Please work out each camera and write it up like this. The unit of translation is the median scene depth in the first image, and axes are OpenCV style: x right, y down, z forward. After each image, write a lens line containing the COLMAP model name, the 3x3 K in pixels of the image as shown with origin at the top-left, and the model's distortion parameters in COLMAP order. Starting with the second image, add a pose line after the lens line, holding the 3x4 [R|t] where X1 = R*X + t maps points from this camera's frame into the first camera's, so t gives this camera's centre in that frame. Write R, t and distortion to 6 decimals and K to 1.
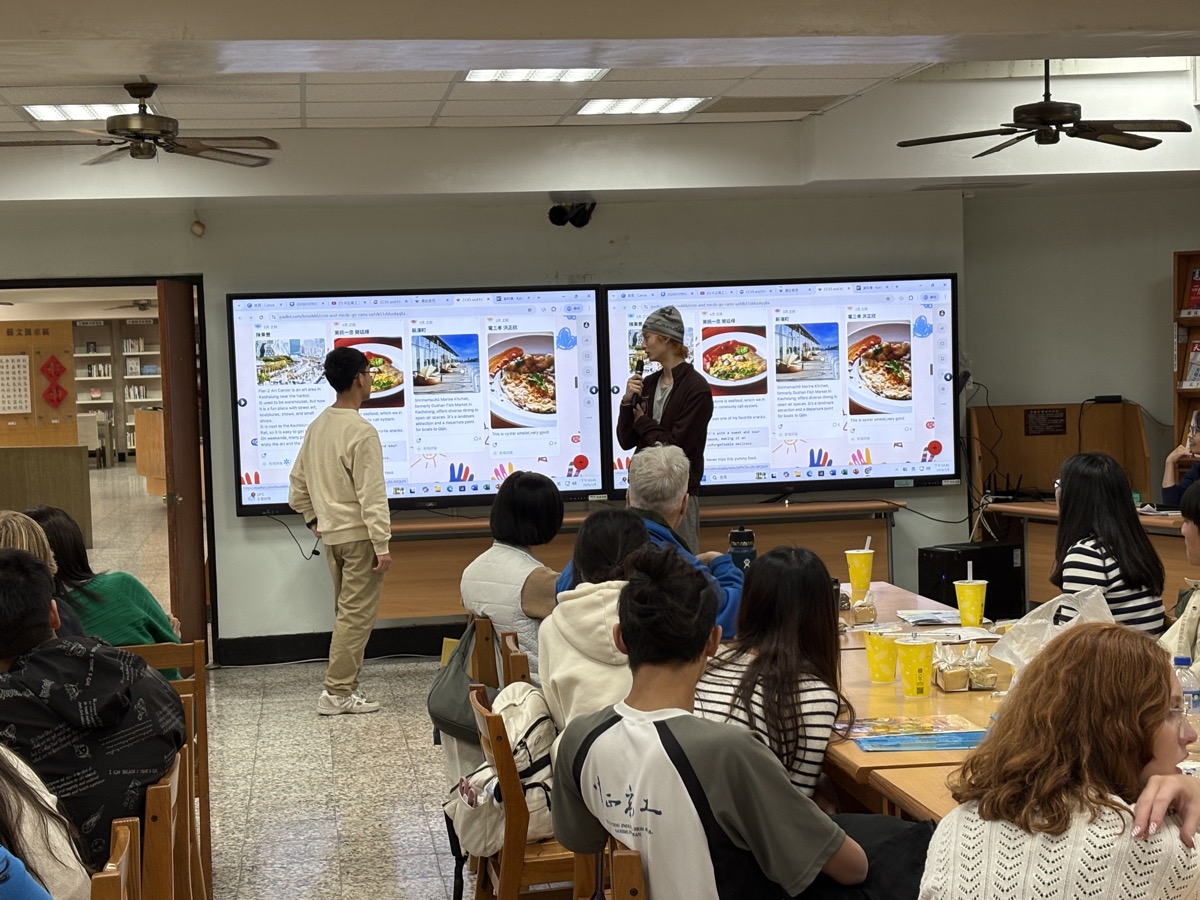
lens RADIAL K [[2034.8, 0, 603.5], [0, 2034.8, 461.3], [0, 0, 1]] dist [0.153191, 0.000000]
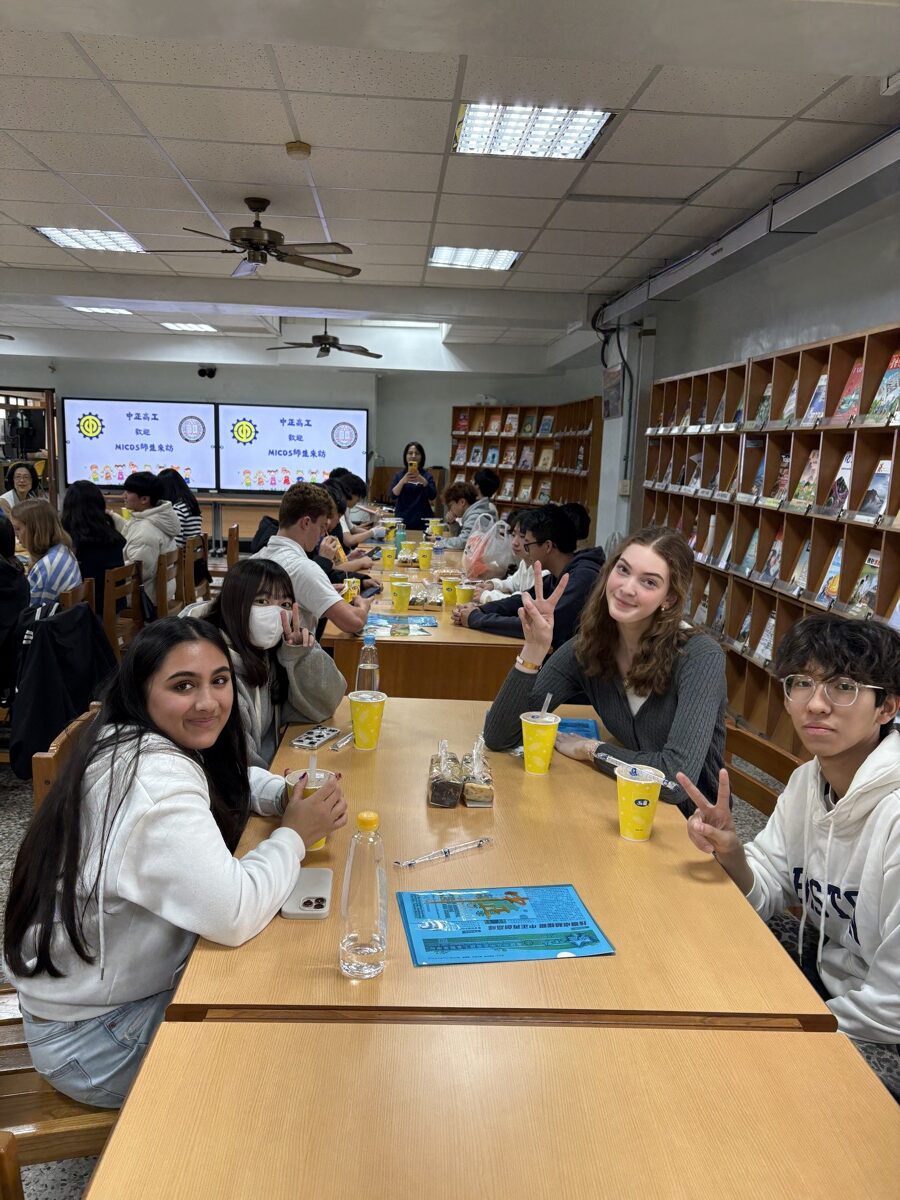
lens RADIAL K [[886.5, 0, 415.6], [0, 886.5, 625.0], [0, 0, 1]] dist [0.042429, -0.037988]
pose [[0.992221, 0.086159, -0.089850, 0.353320], [-0.072294, 0.986410, 0.147541, 0.000429], [0.101341, -0.139898, 0.984966, -0.059538]]
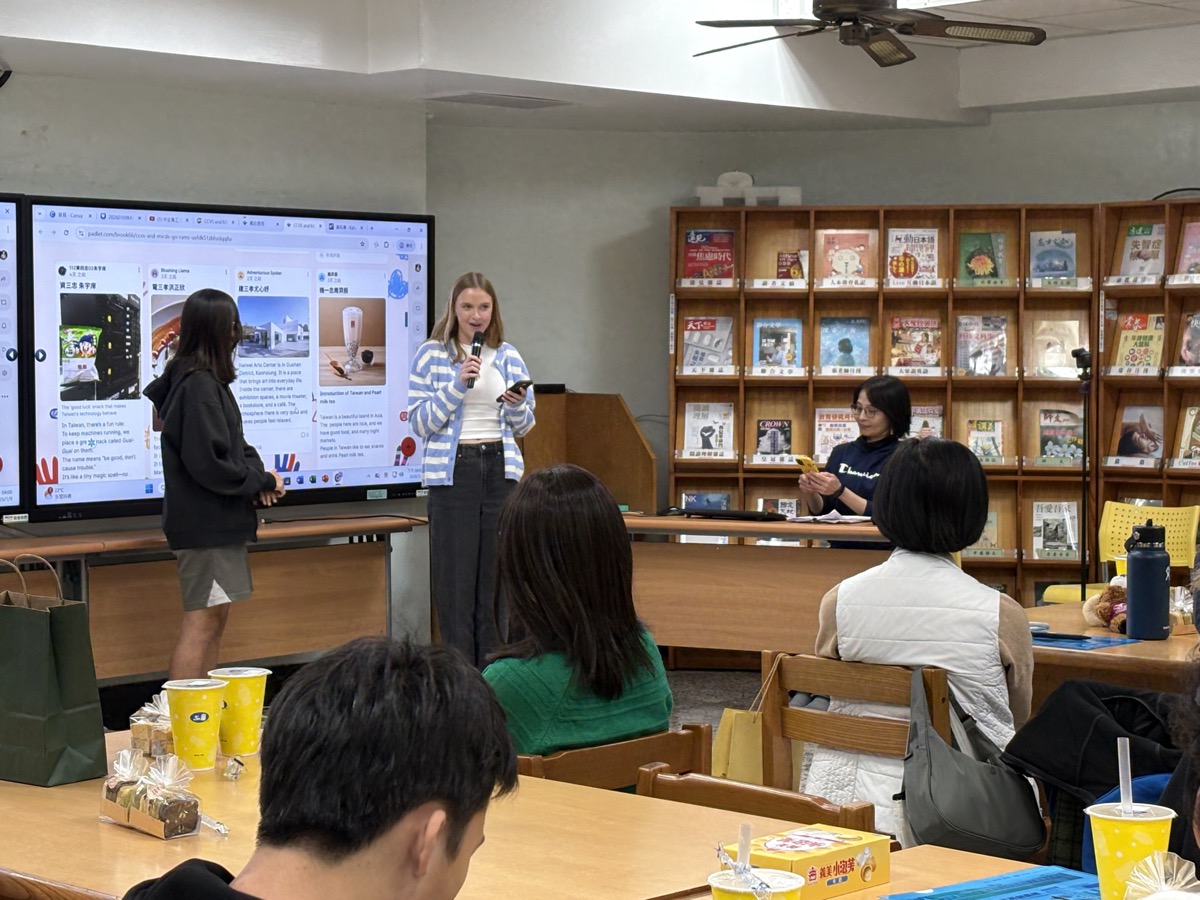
lens RADIAL K [[2513.1, 0, 603.3], [0, 2513.1, 463.7], [0, 0, 1]] dist [0.197302, 0.000000]
pose [[0.788907, 0.000228, 0.614512, -0.360234], [0.013480, 0.999753, -0.017676, 0.017388], [-0.614364, 0.022228, 0.788709, 0.236396]]
